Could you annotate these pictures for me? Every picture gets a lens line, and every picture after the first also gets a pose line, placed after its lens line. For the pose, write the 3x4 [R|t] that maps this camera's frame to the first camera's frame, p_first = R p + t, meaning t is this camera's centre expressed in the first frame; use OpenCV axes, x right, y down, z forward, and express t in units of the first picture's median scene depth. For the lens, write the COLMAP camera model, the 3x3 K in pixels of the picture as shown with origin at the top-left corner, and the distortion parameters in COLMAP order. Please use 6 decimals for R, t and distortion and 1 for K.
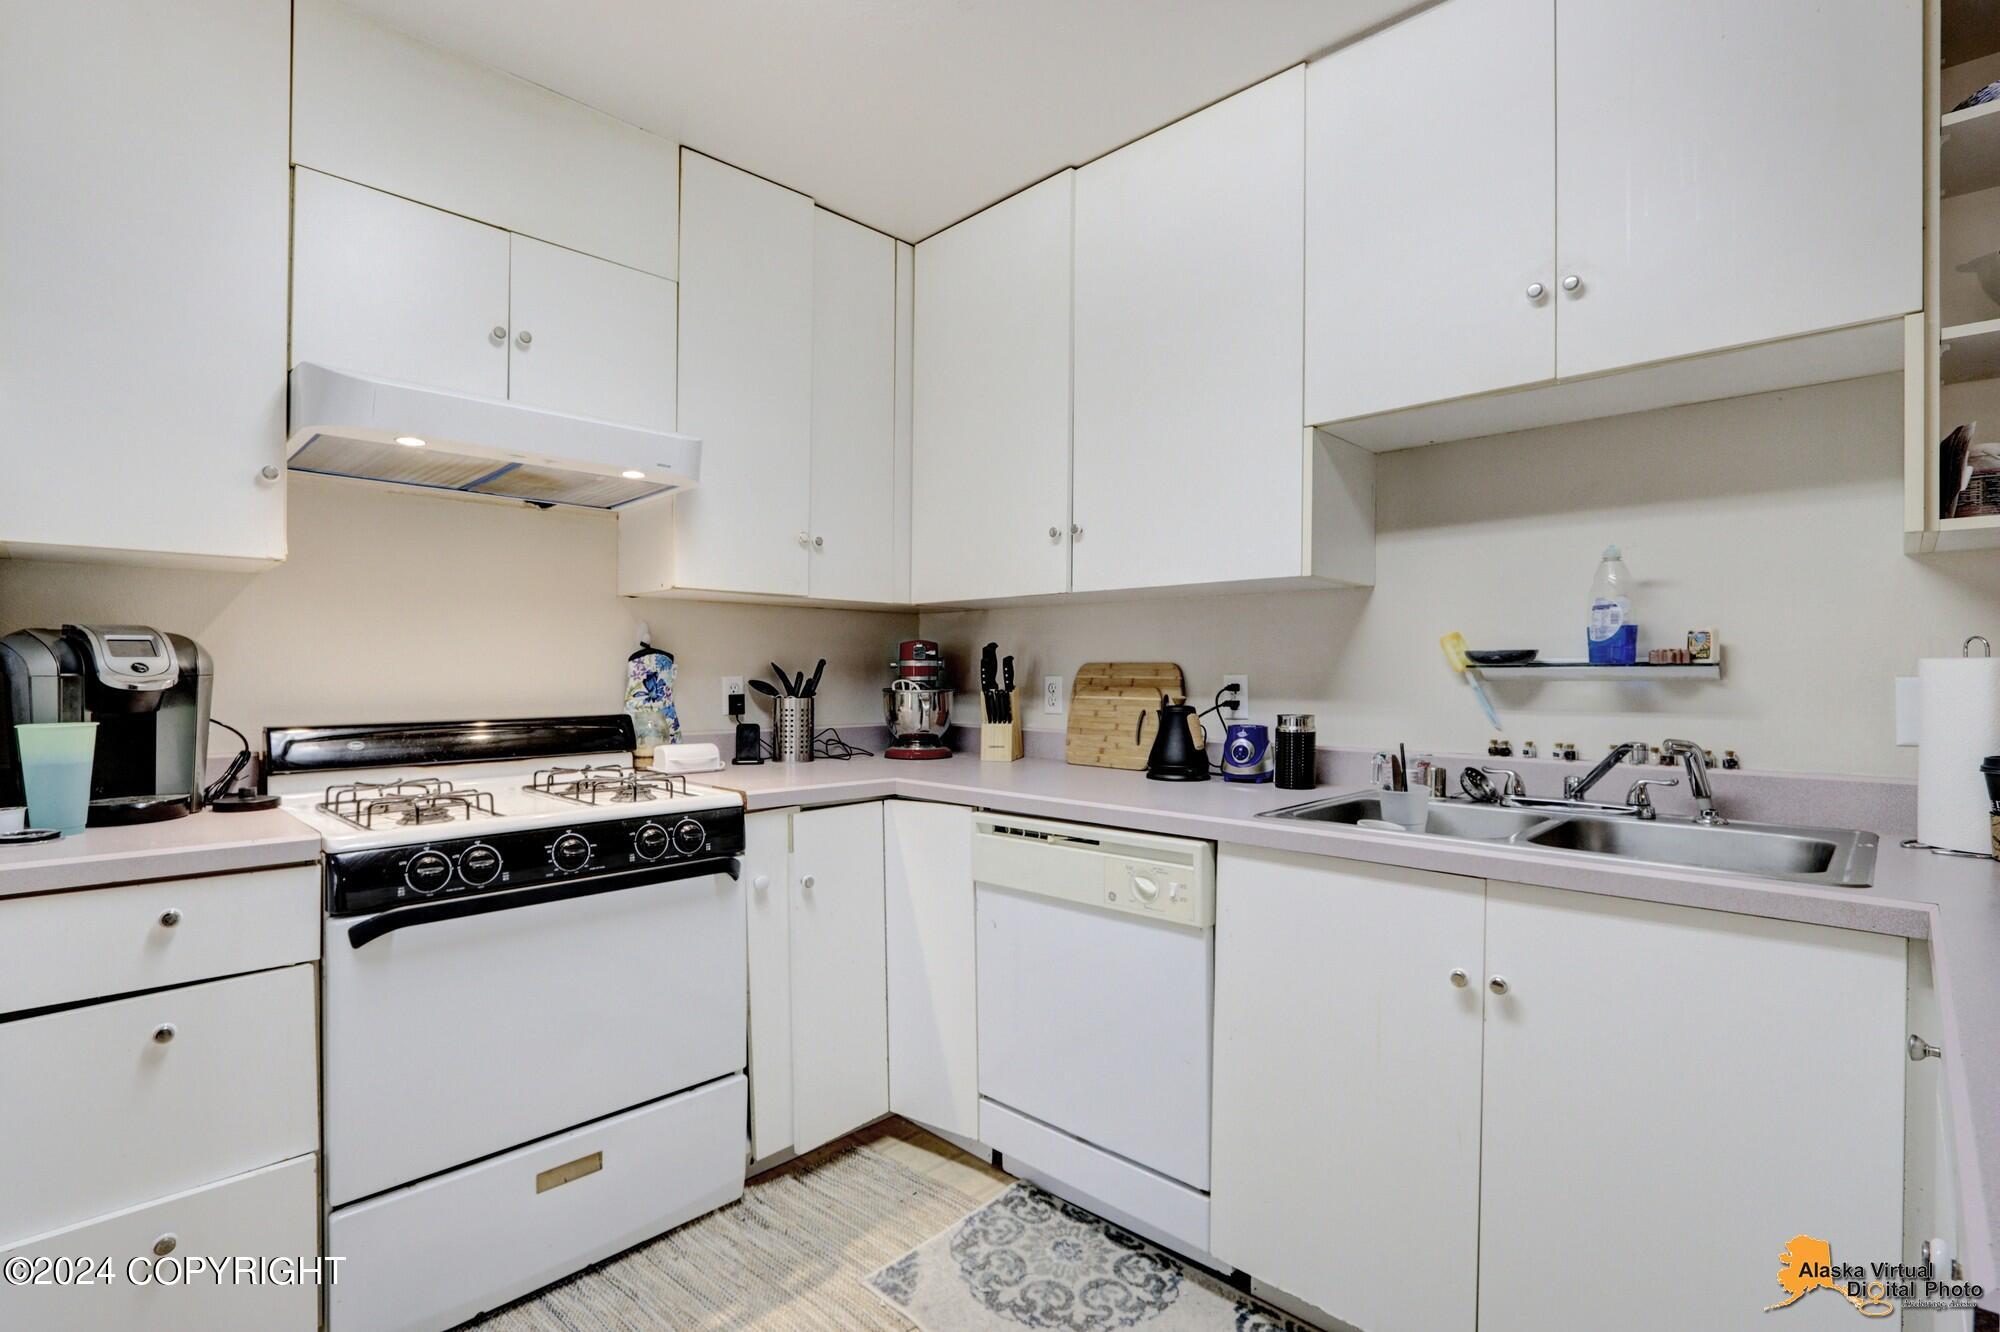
lens RADIAL K [[962.2, 0, 1038.1], [0, 962.2, 666.5], [0, 0, 1]] dist [-0.001325, -0.000033]
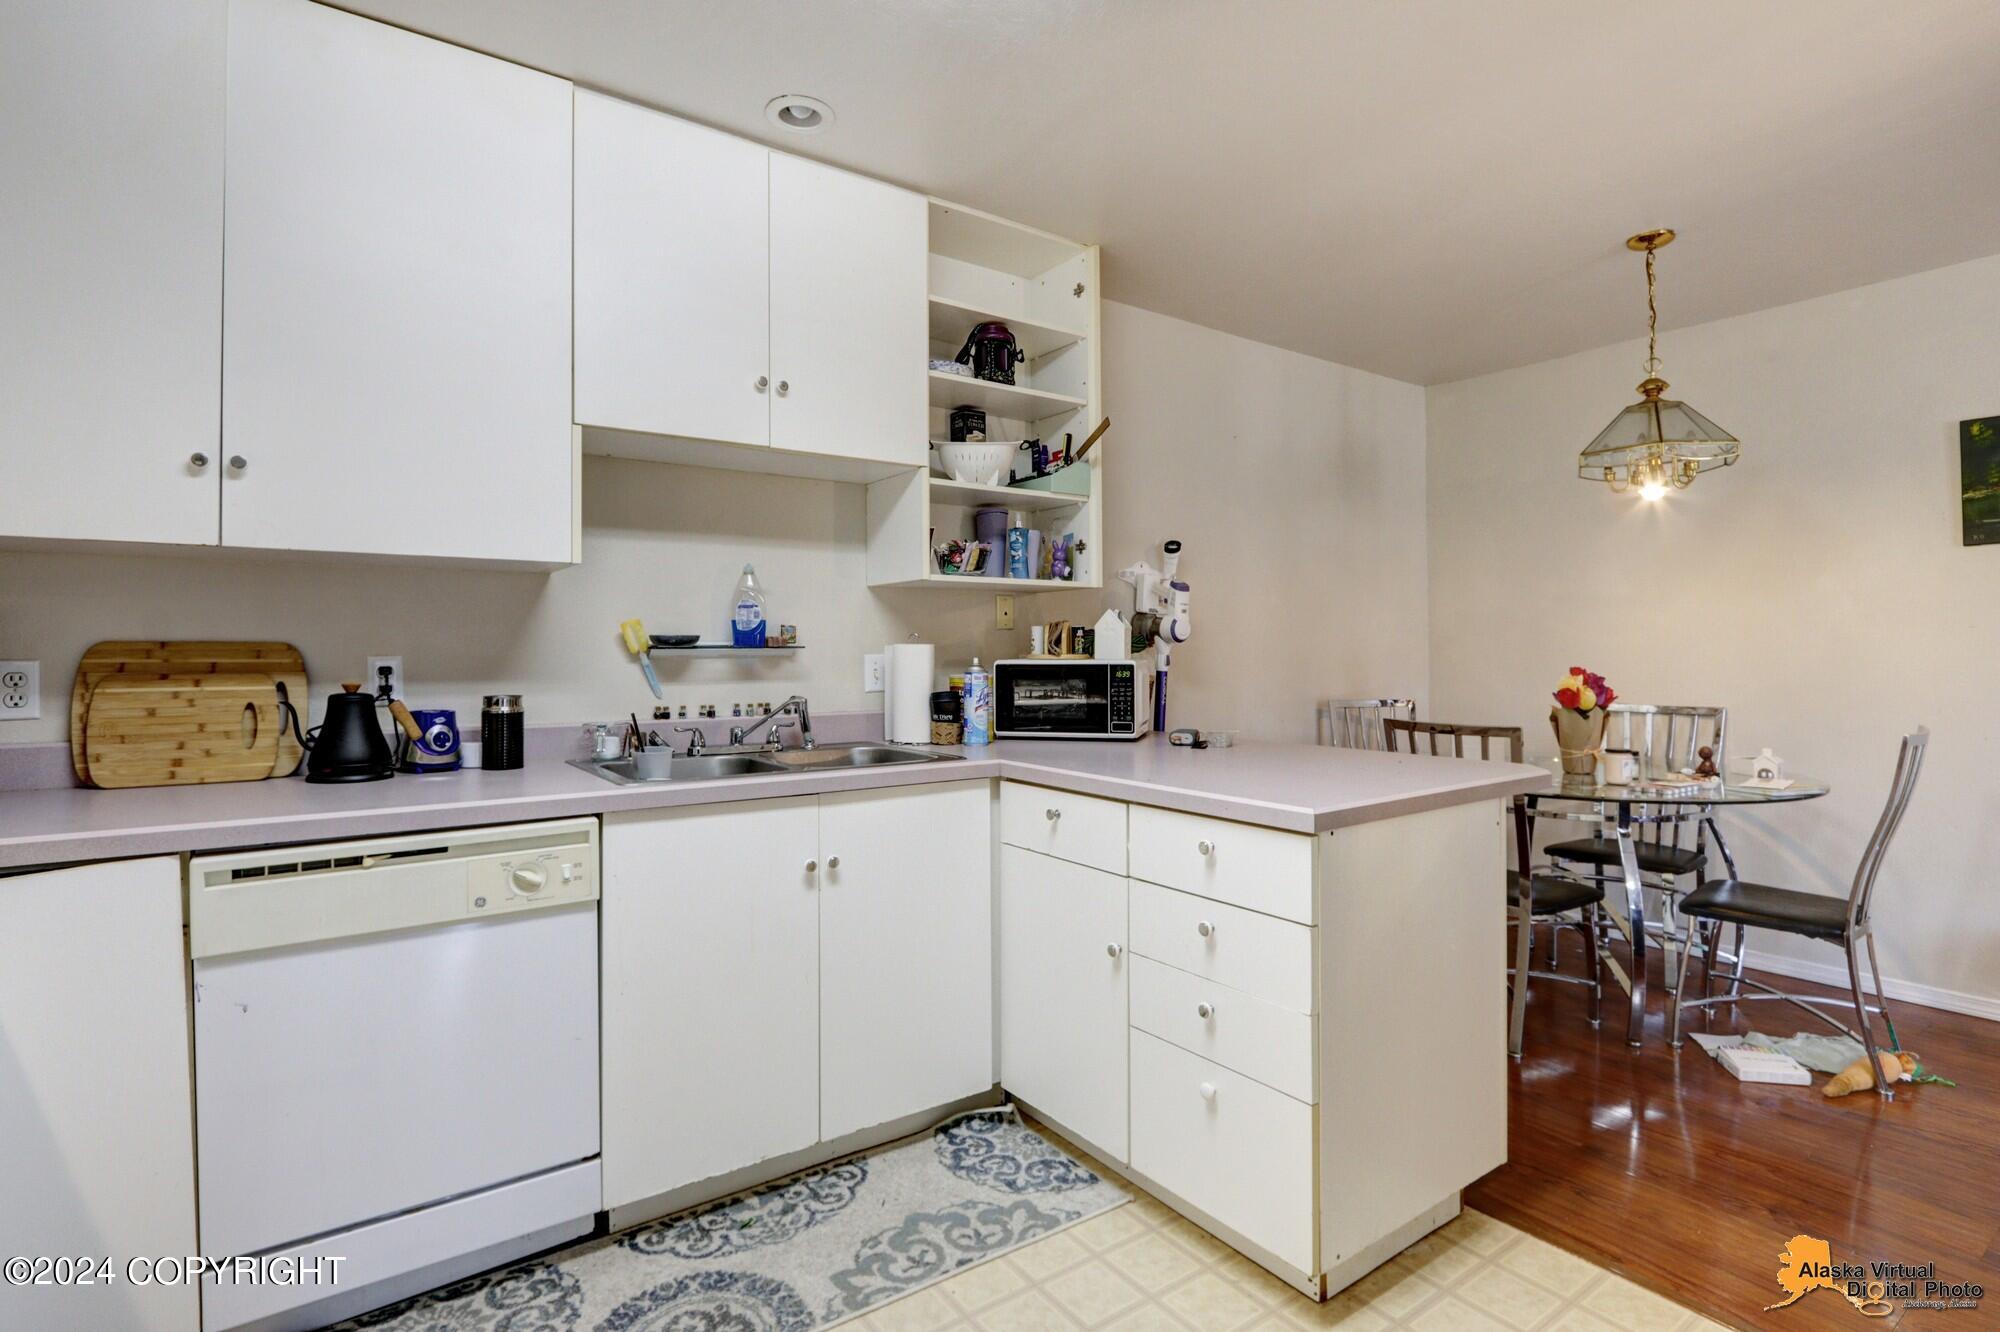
lens RADIAL K [[960.2, 0, 1009.9], [0, 960.2, 631.9], [0, 0, 1]] dist [-0.003409, -0.000963]
pose [[0.185687, 0.018225, 0.982440, -0.672928], [-0.003491, 0.999834, -0.017888, 0.000066], [-0.982603, -0.000108, 0.185720, 0.324018]]
